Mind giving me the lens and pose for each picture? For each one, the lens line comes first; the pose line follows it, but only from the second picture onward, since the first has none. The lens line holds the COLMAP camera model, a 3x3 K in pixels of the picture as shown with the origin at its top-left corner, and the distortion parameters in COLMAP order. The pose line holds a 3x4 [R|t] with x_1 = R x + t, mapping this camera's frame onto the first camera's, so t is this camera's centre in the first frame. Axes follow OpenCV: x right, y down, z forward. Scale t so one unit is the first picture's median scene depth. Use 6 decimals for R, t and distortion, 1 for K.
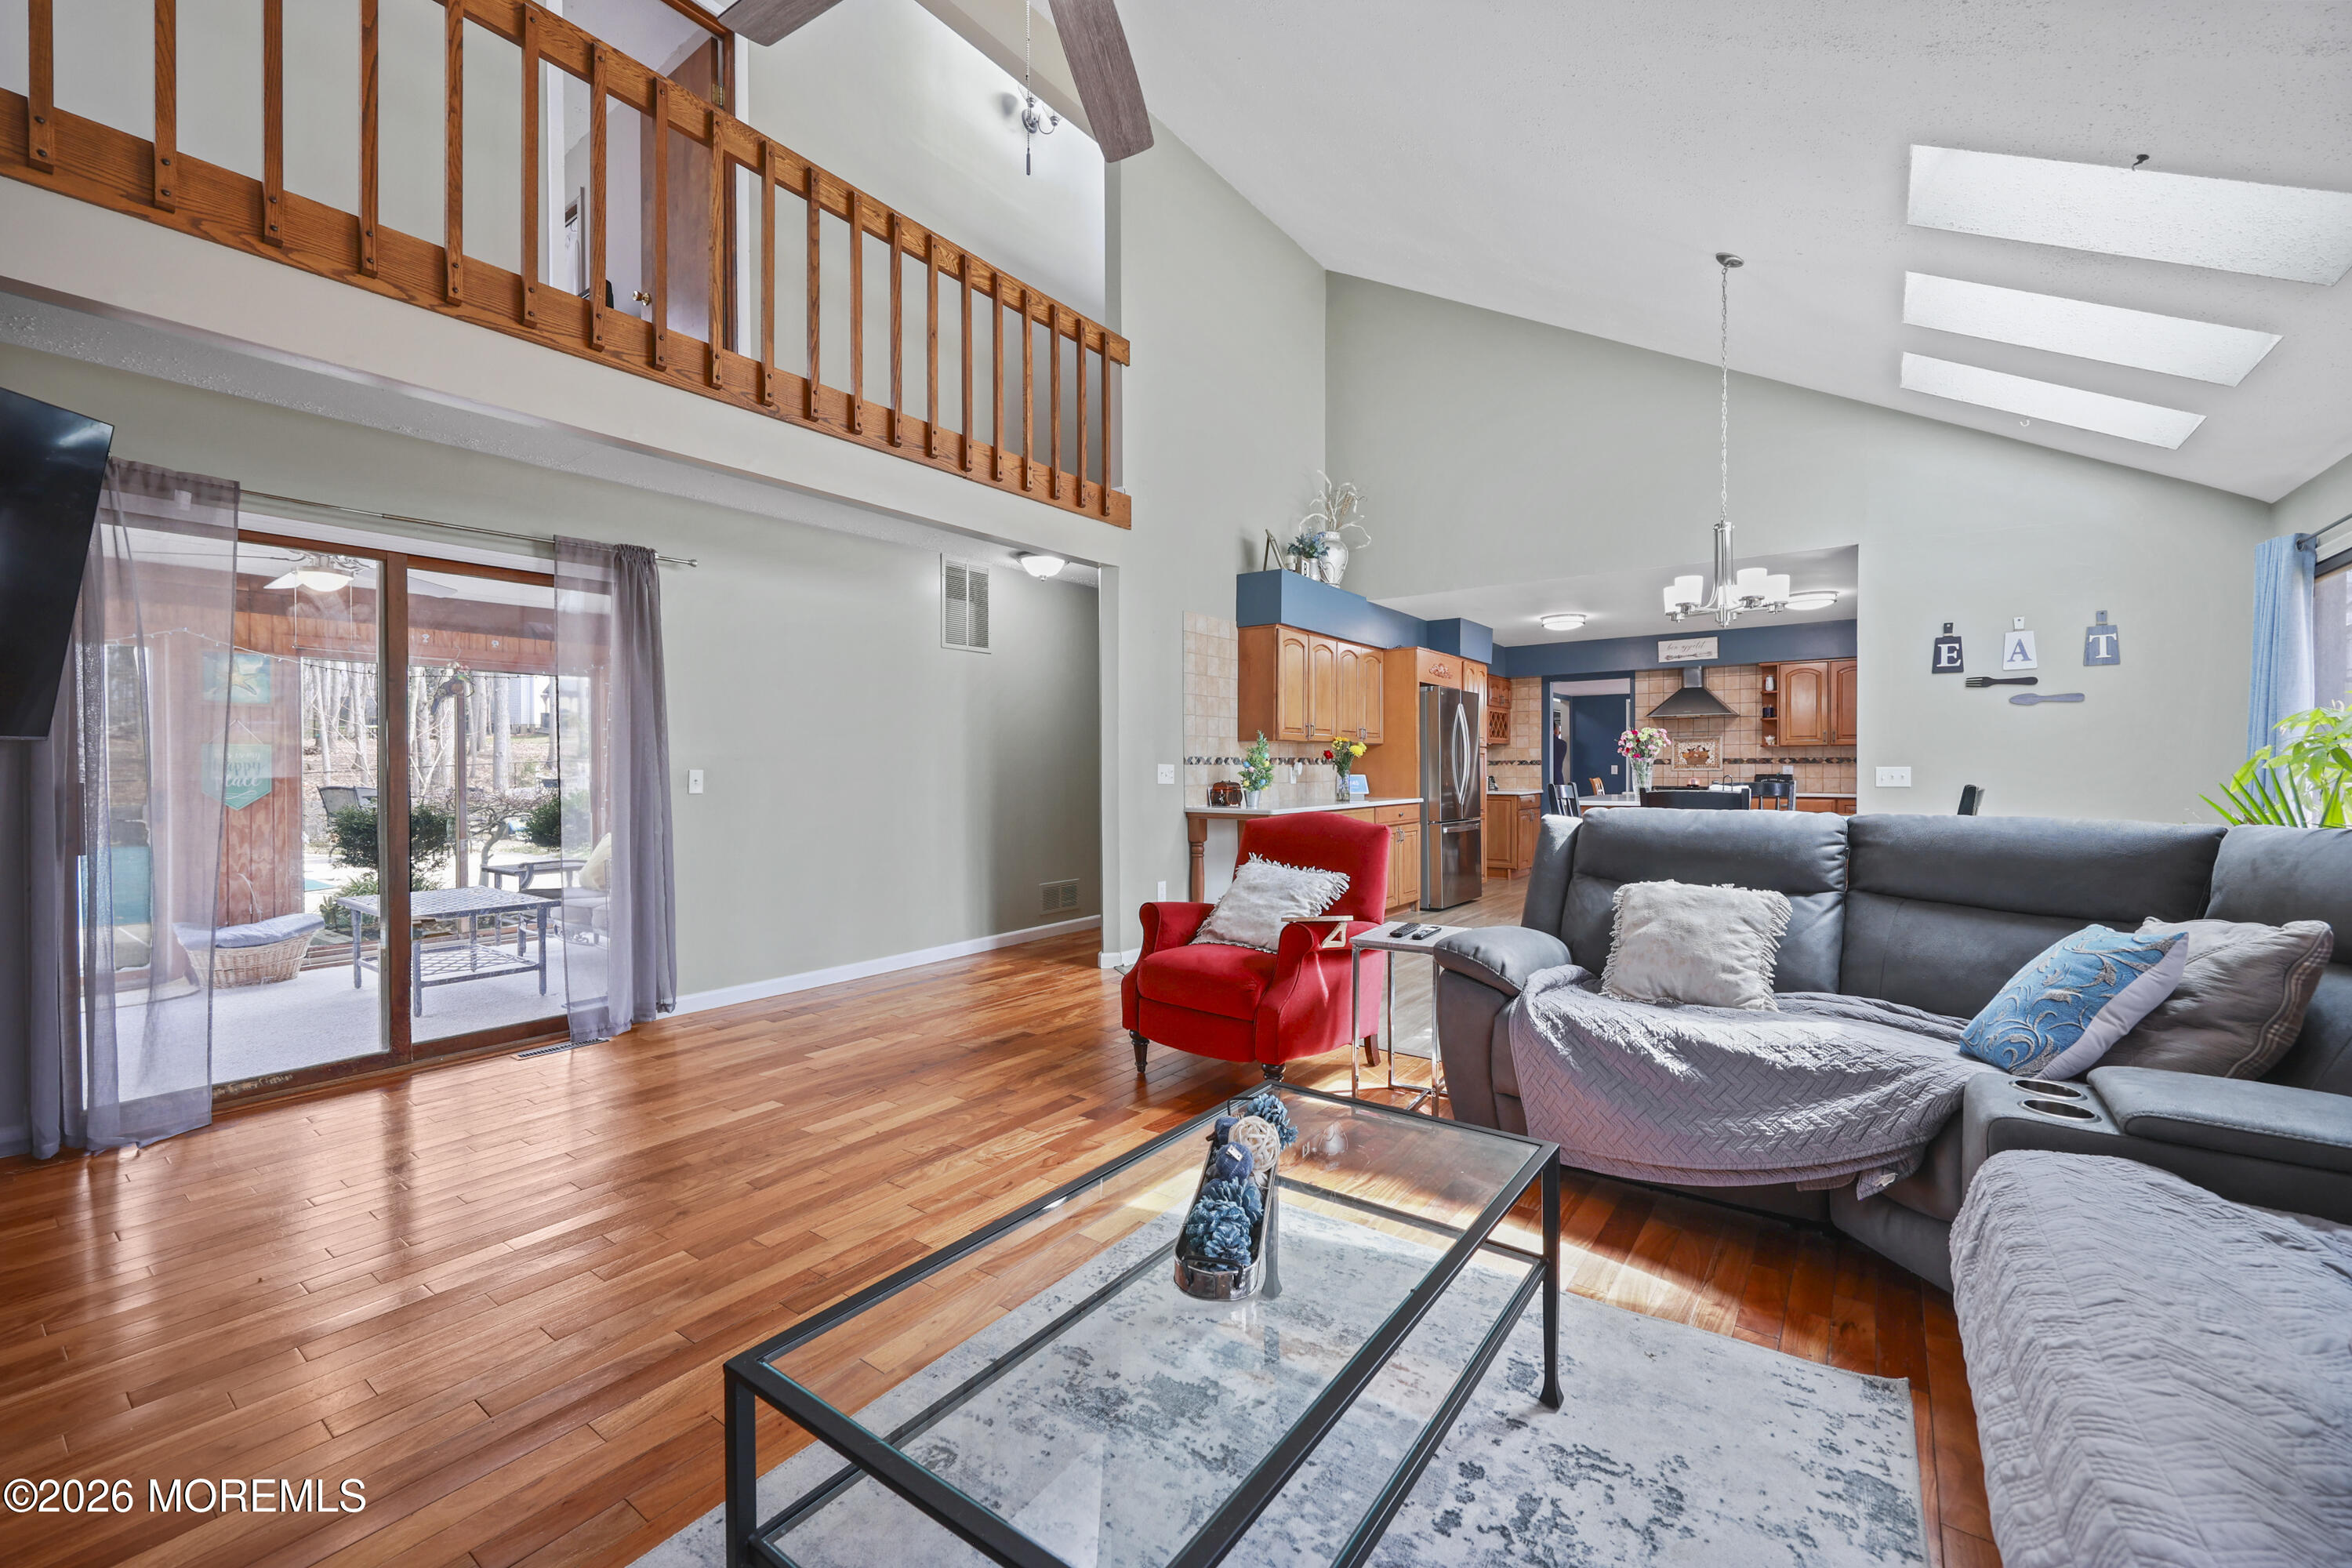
lens RADIAL K [[947.9, 0, 1179.4], [0, 947.9, 771.4], [0, 0, 1]] dist [-0.000385, 0.000012]
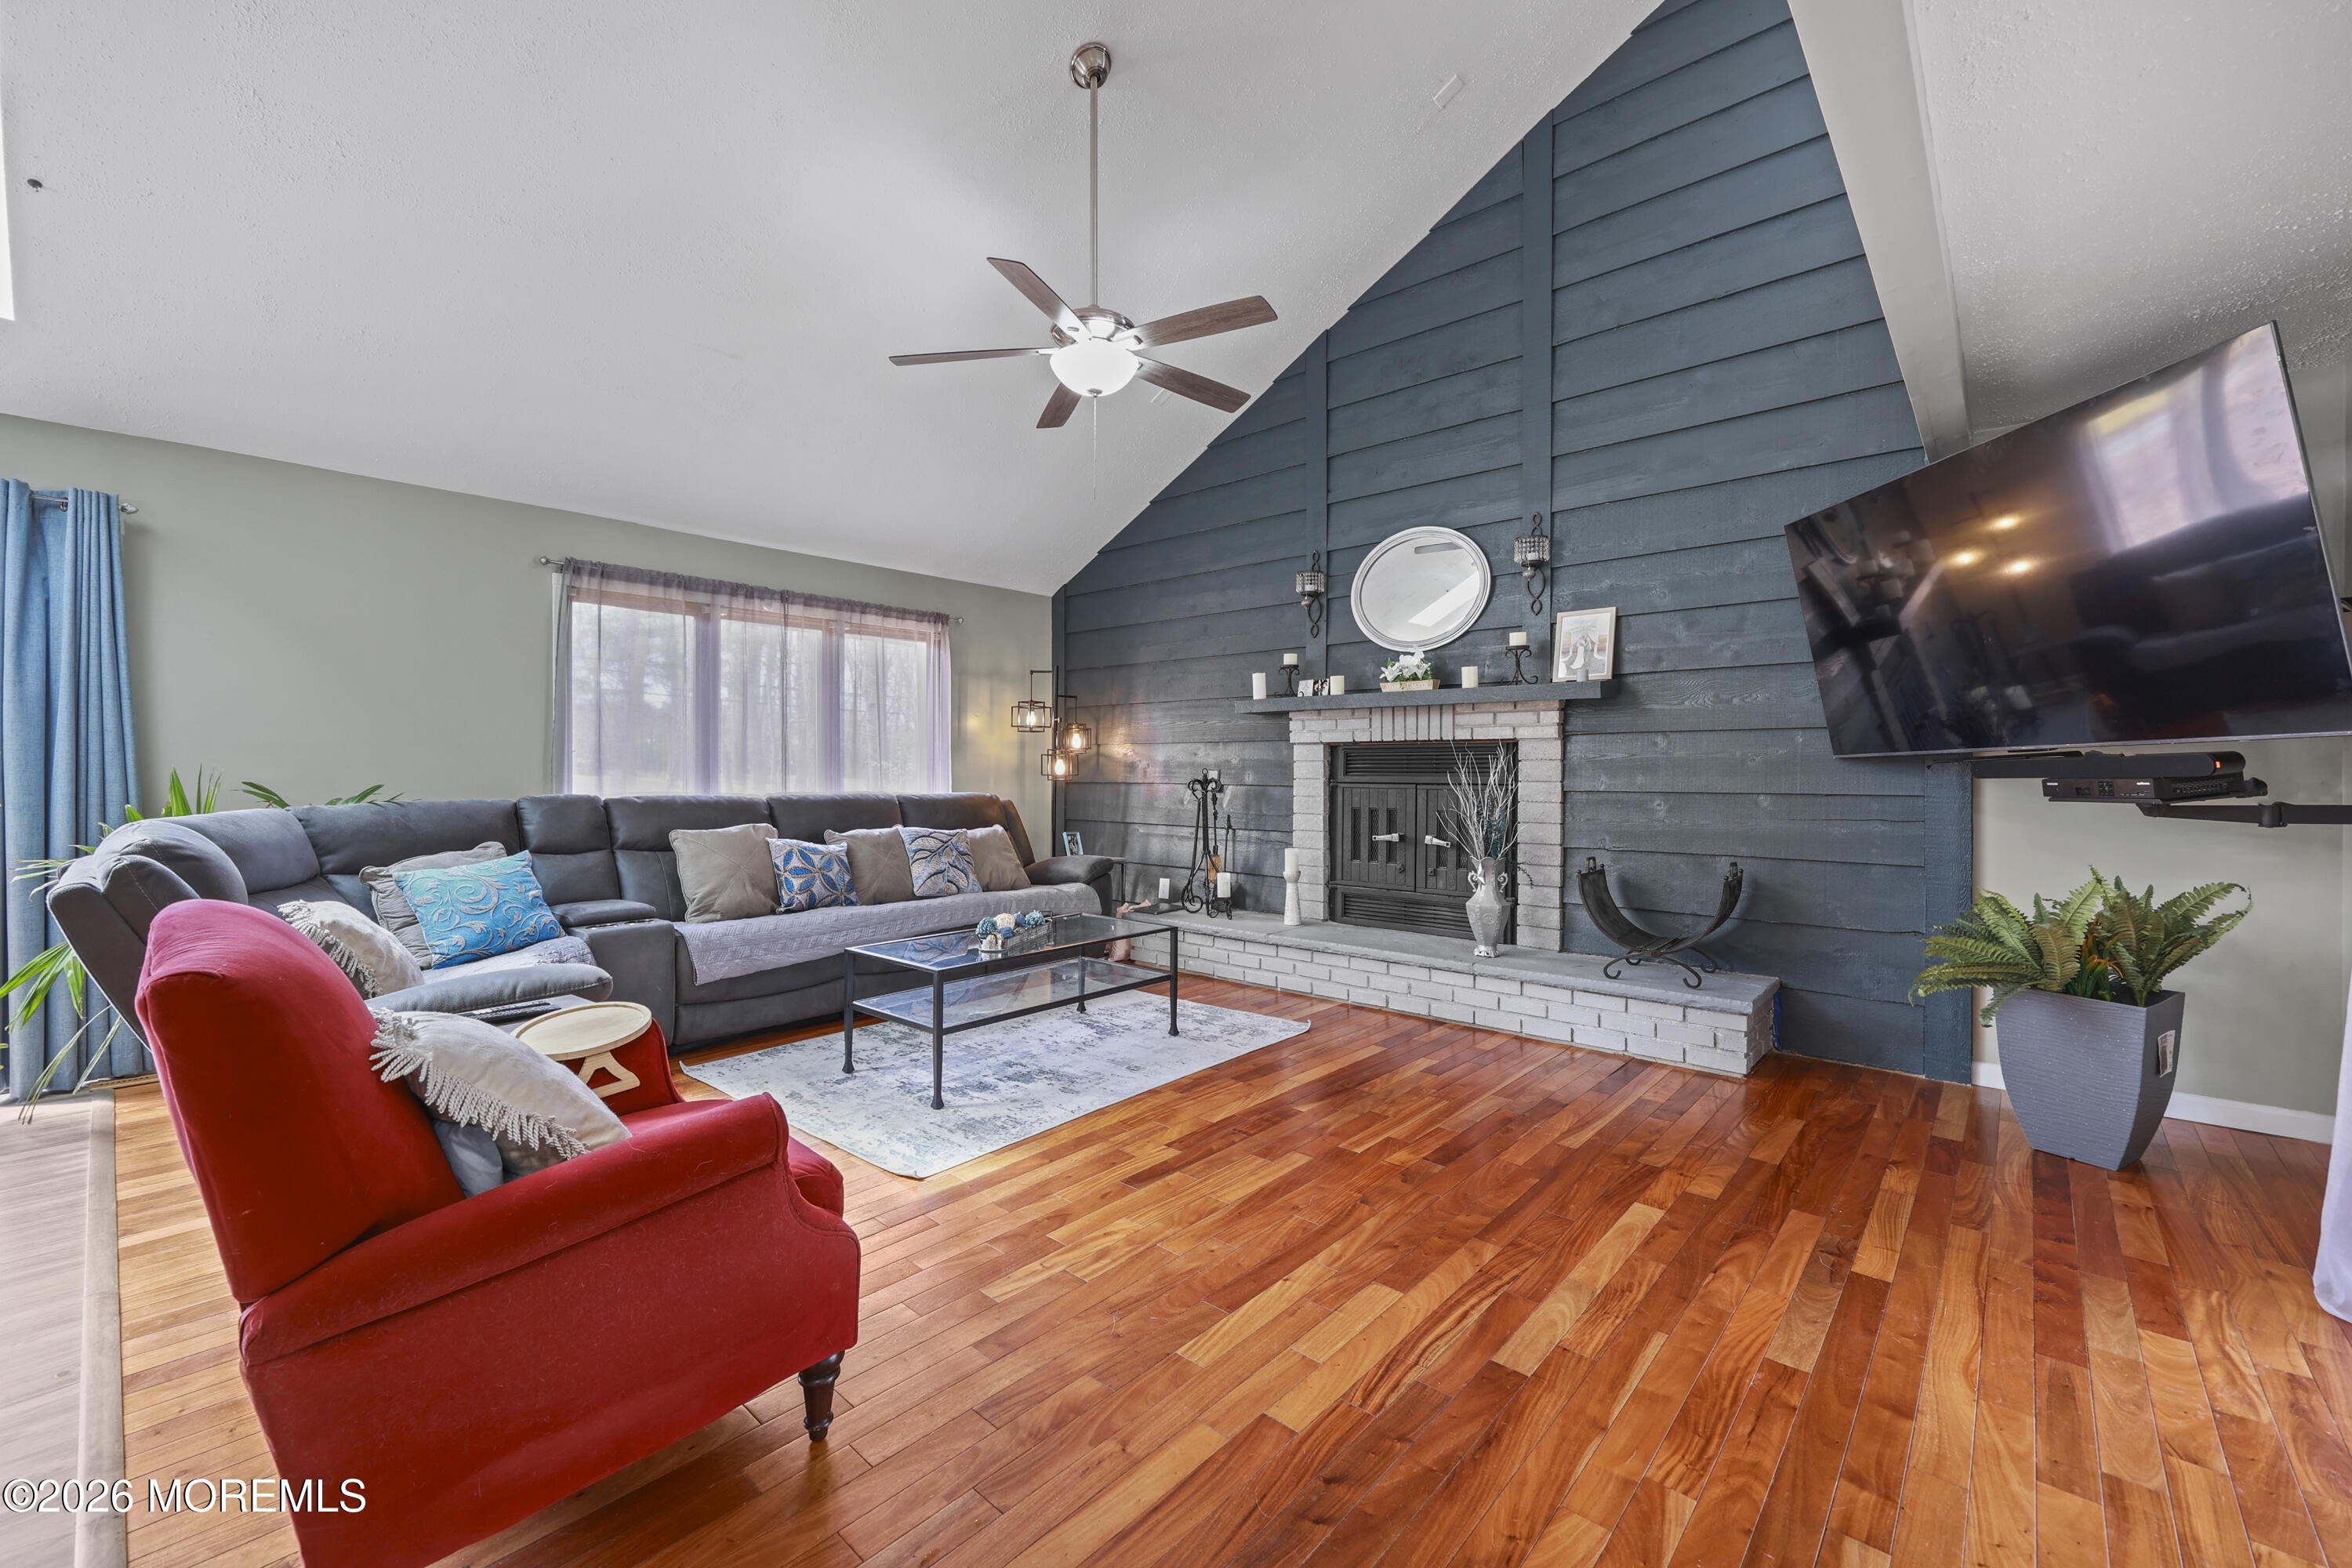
lens RADIAL K [[952.1, 0, 1183.4], [0, 952.1, 766.7], [0, 0, 1]] dist [-0.000764, -0.000161]
pose [[-0.995781, 0.000520, 0.091765, -0.174818], [0.000580, 1.000000, 0.000629, -0.003499], [-0.091765, 0.000680, -0.995780, 0.981966]]
